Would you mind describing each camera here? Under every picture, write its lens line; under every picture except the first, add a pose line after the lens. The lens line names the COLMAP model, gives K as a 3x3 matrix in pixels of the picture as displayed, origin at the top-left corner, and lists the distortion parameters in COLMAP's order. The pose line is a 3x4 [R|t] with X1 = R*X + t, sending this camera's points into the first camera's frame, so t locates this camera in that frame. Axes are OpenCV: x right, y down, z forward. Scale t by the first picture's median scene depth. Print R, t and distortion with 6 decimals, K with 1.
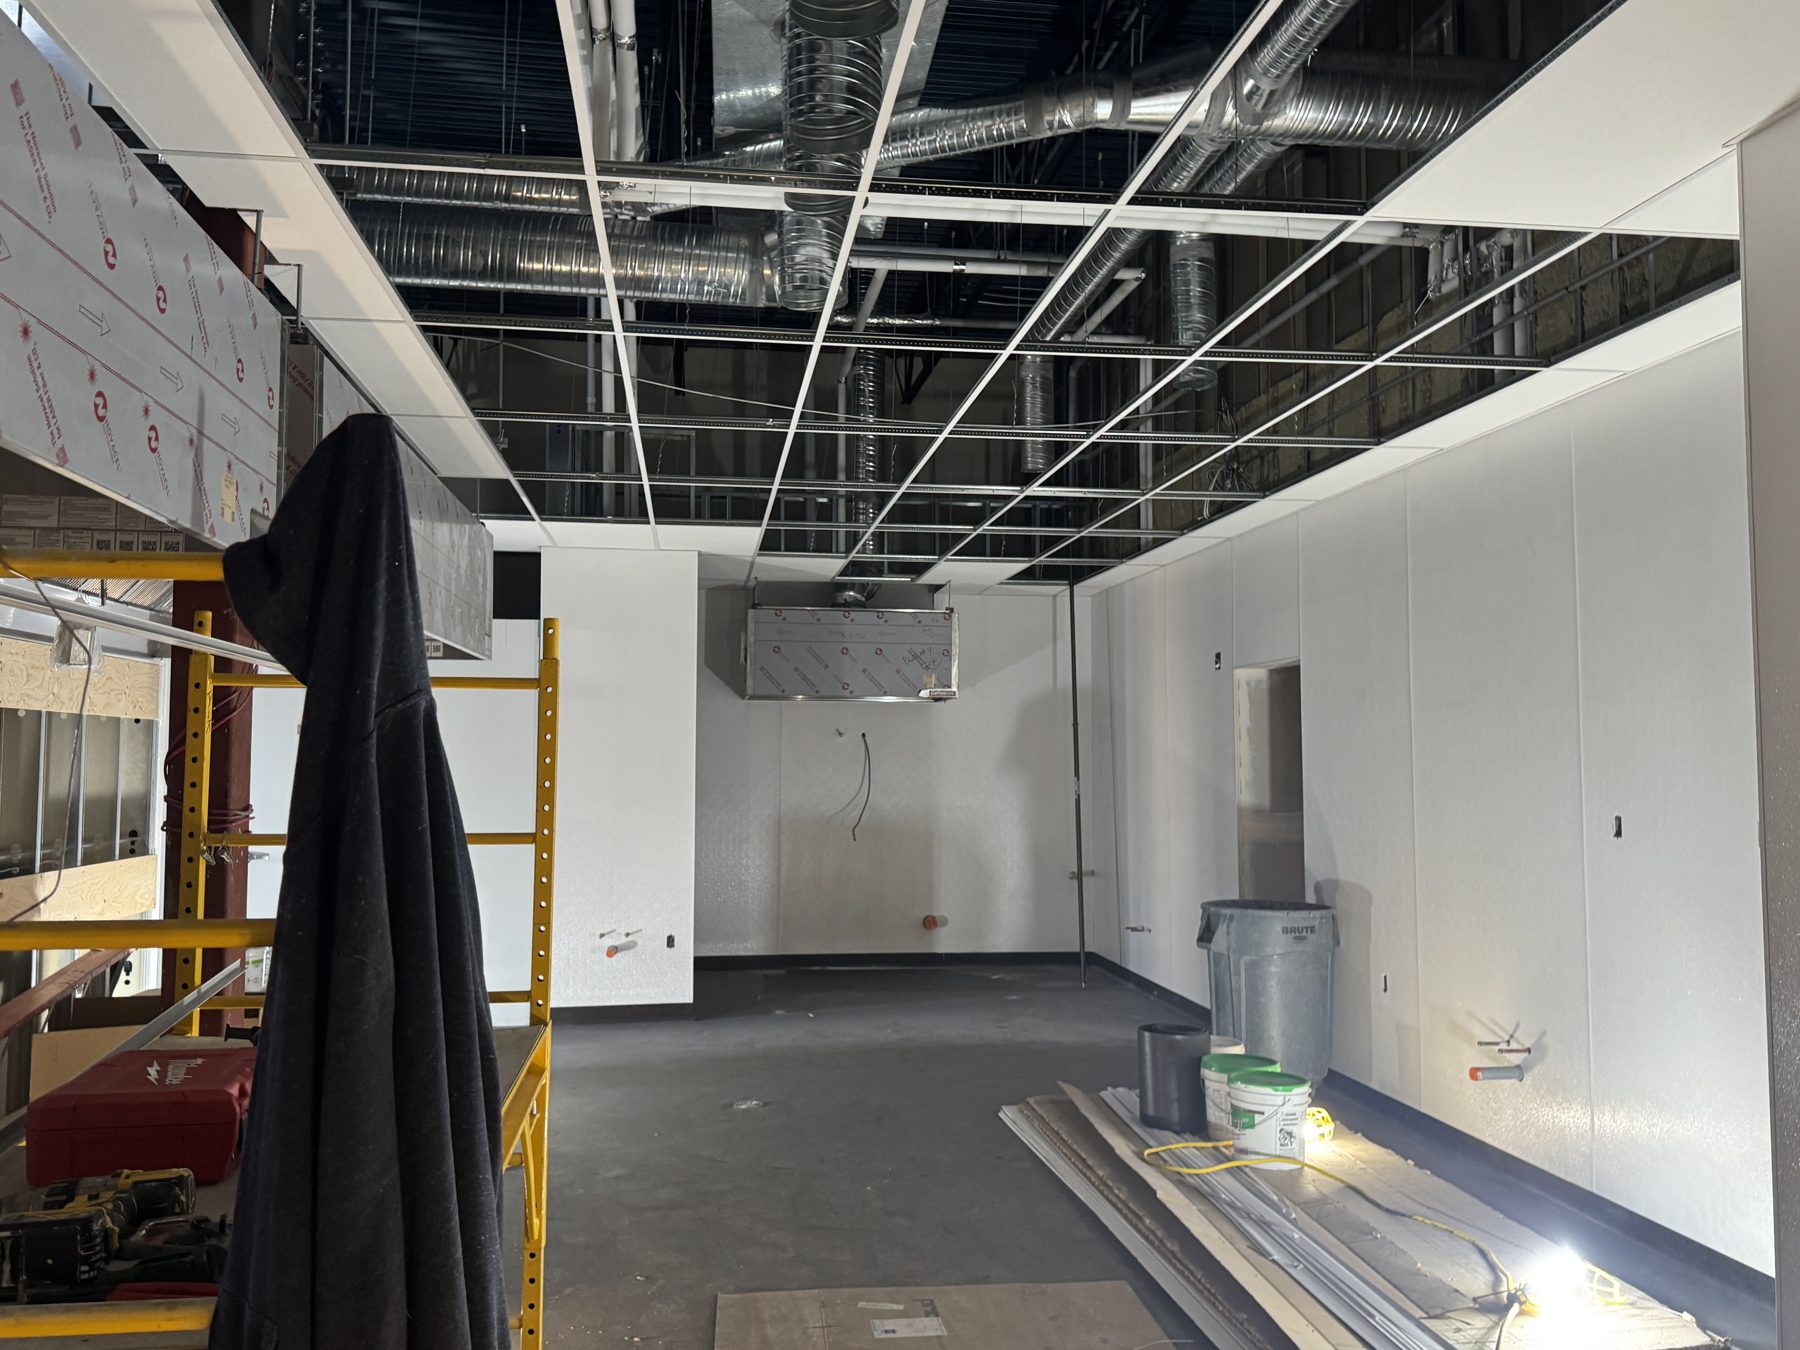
lens RADIAL K [[1484.1, 0, 900.5], [0, 1484.1, 669.4], [0, 0, 1]] dist [0.066130, -0.091361]
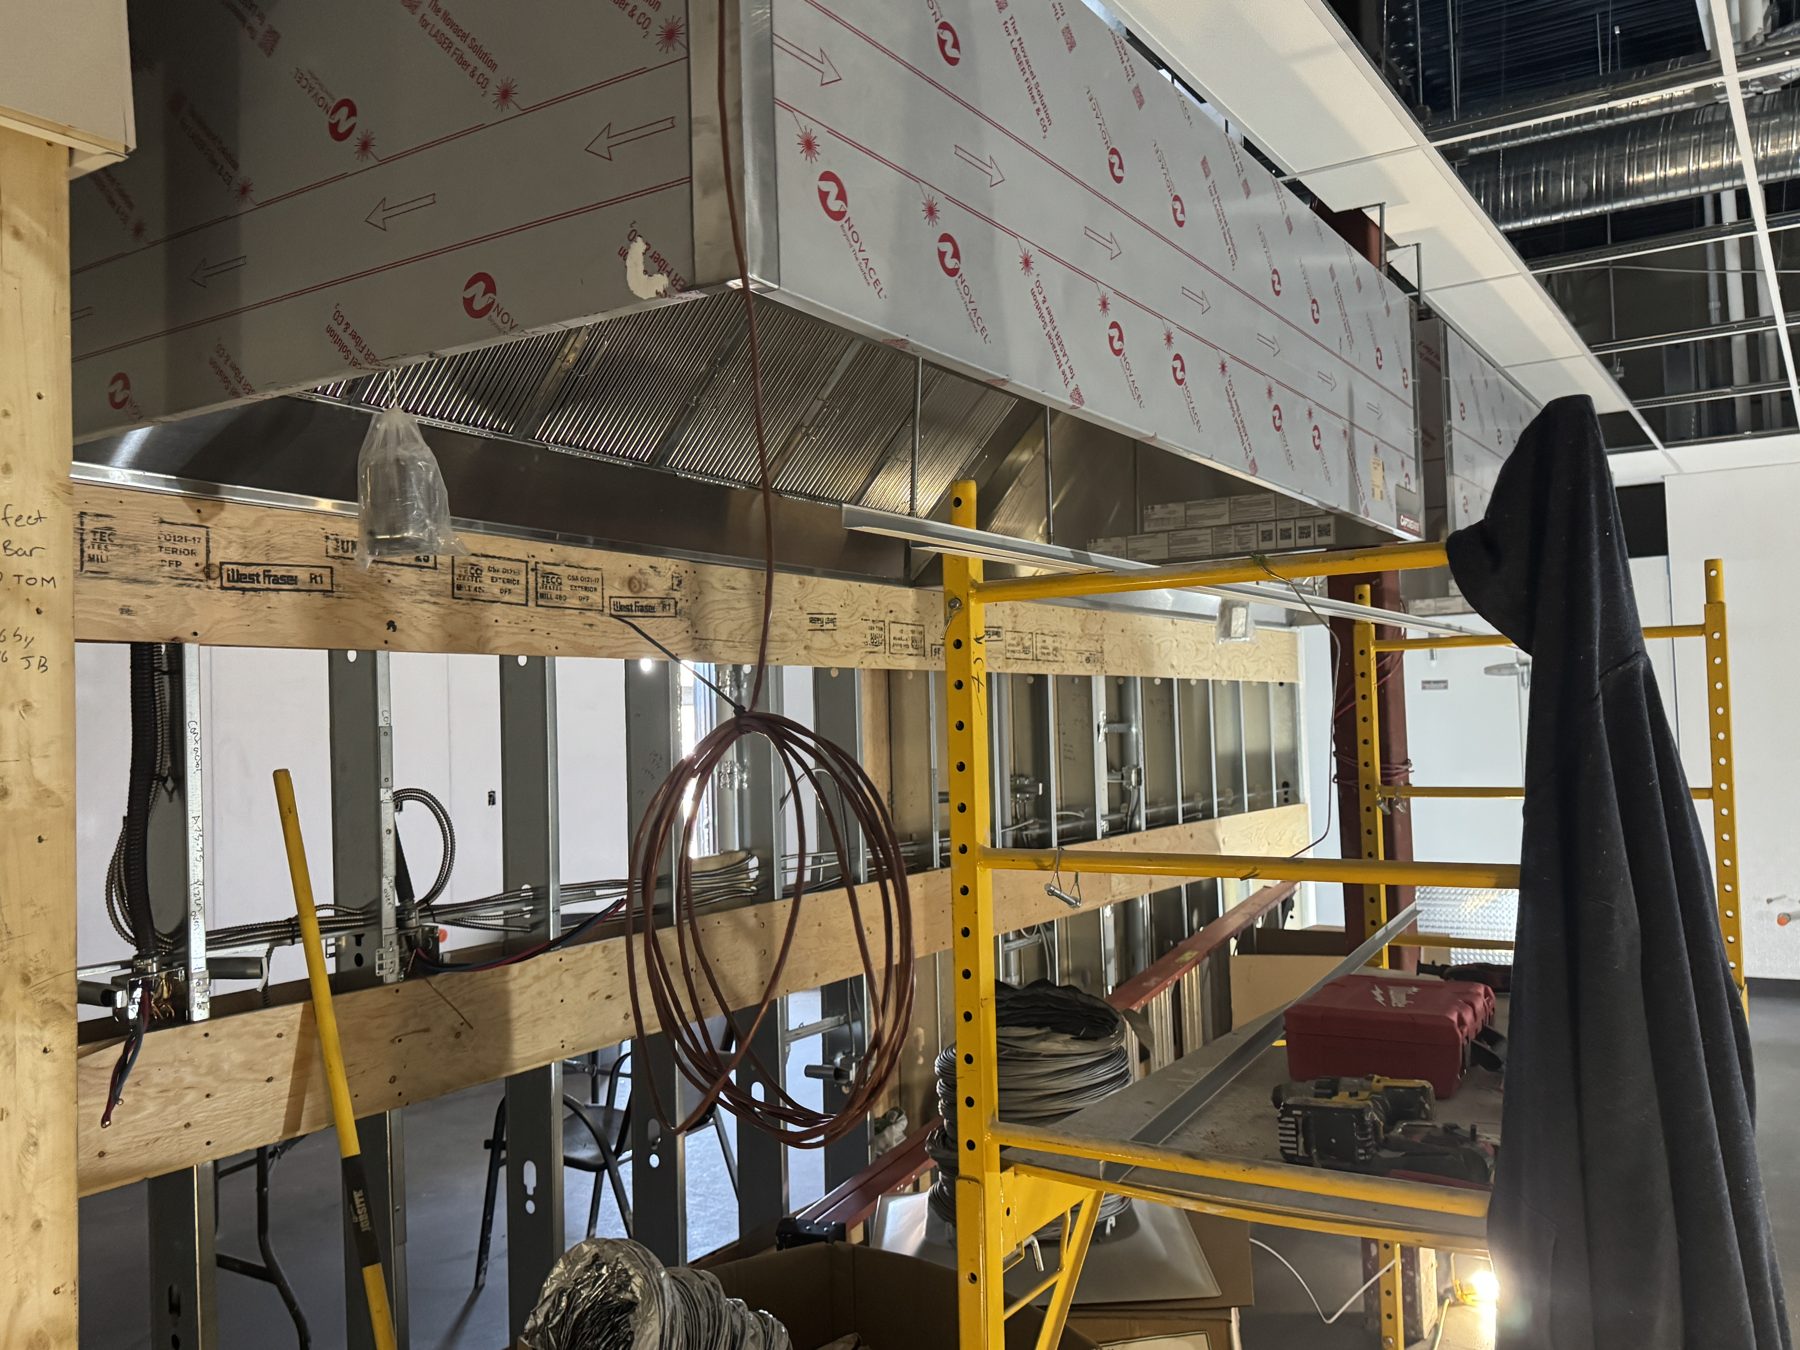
lens RADIAL K [[1484.1, 0, 906.6], [0, 1484.1, 676.4], [0, 0, 1]] dist [0.066130, -0.091361]
pose [[0.761764, -0.048120, -0.646065, -0.012882], [0.071916, 0.997355, 0.010509, -0.006301], [0.643851, -0.054468, 0.763210, -0.048400]]
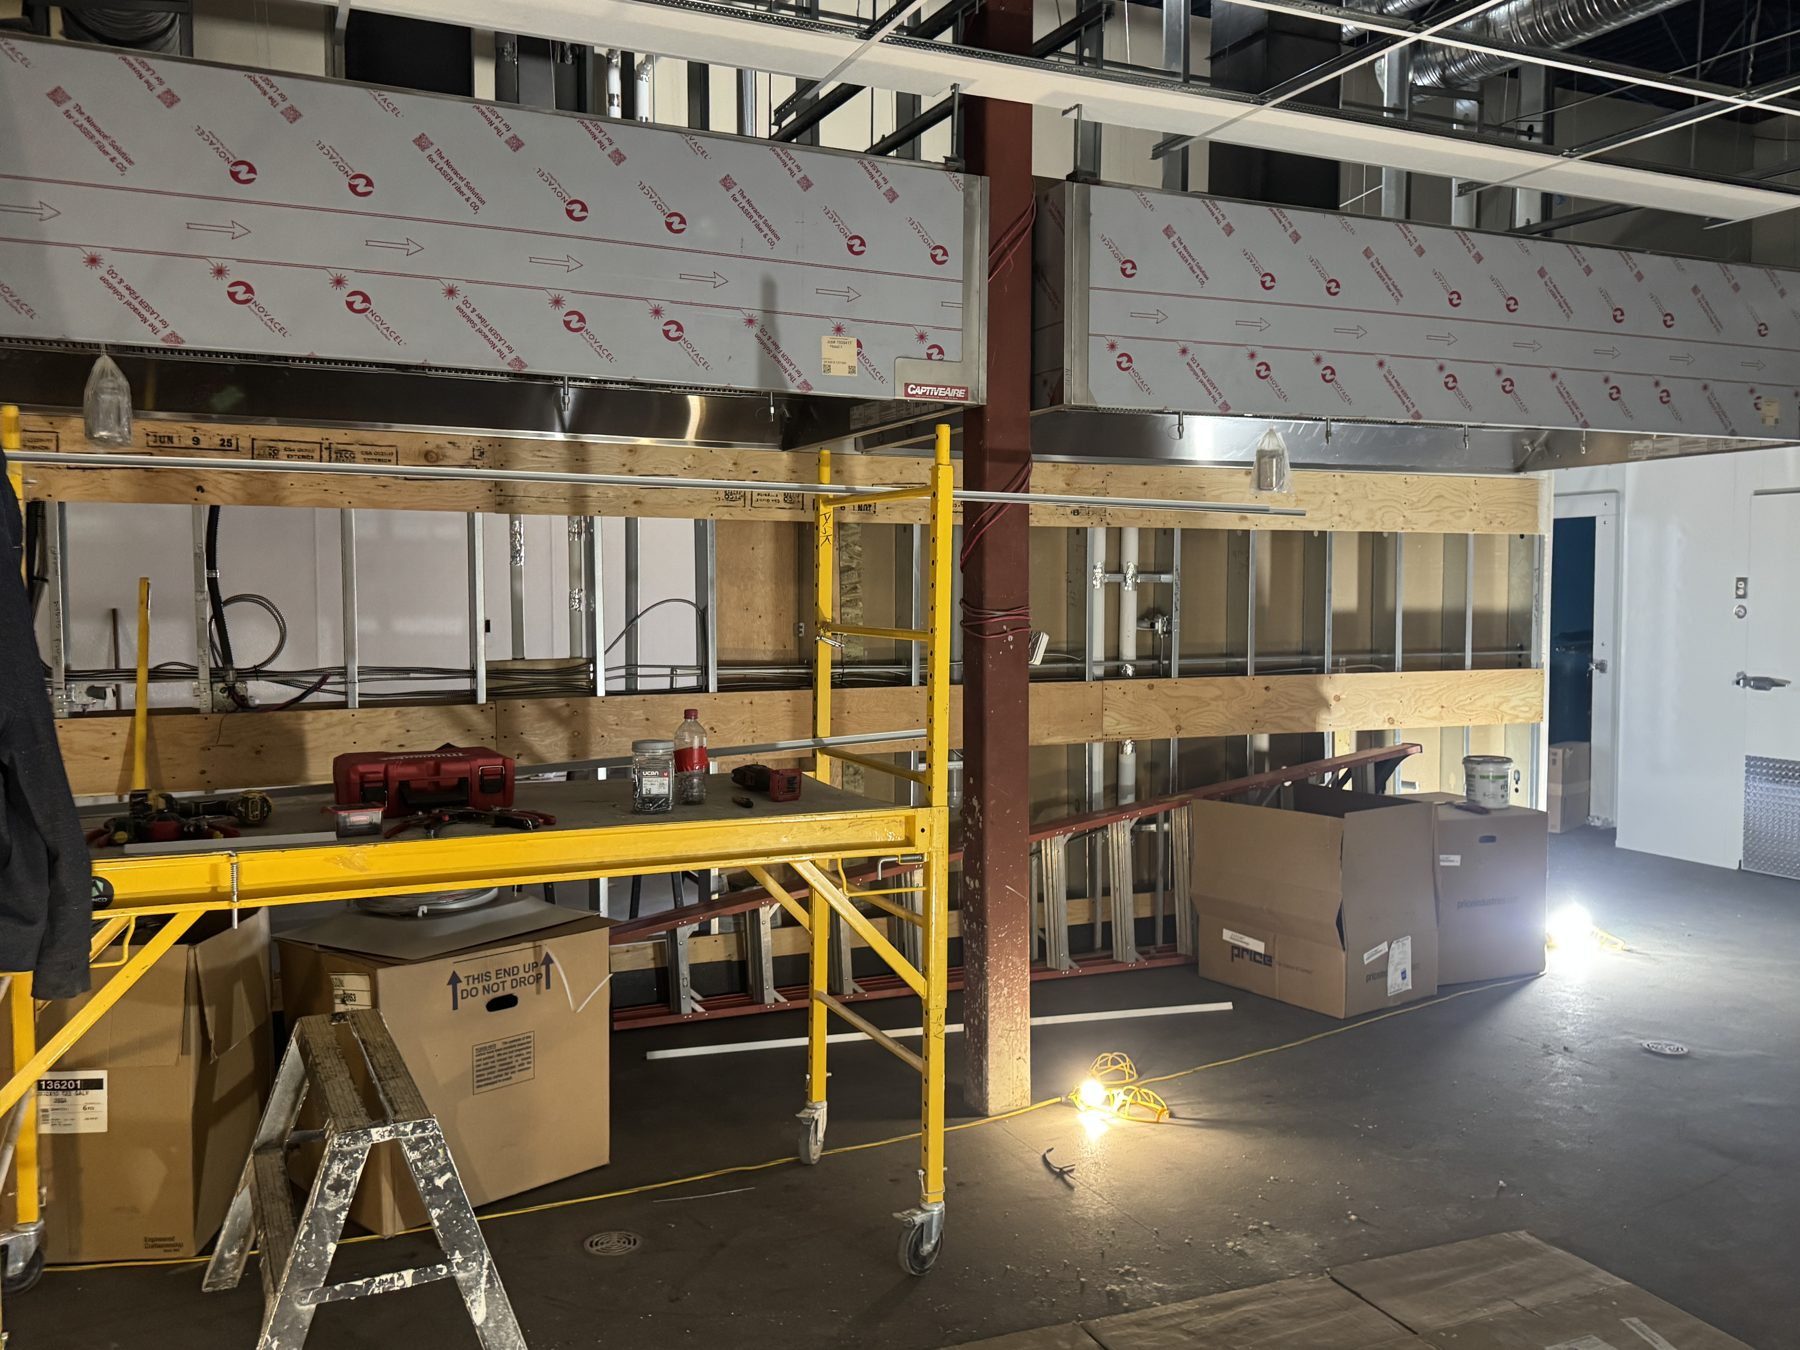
lens RADIAL K [[1484.1, 0, 888.0], [0, 1484.1, 674.7], [0, 0, 1]] dist [0.066130, -0.091361]
pose [[0.286673, 0.052806, -0.956572, 0.729091], [0.059367, 0.995582, 0.072751, 0.061457], [0.956187, -0.077645, 0.282271, 0.653484]]
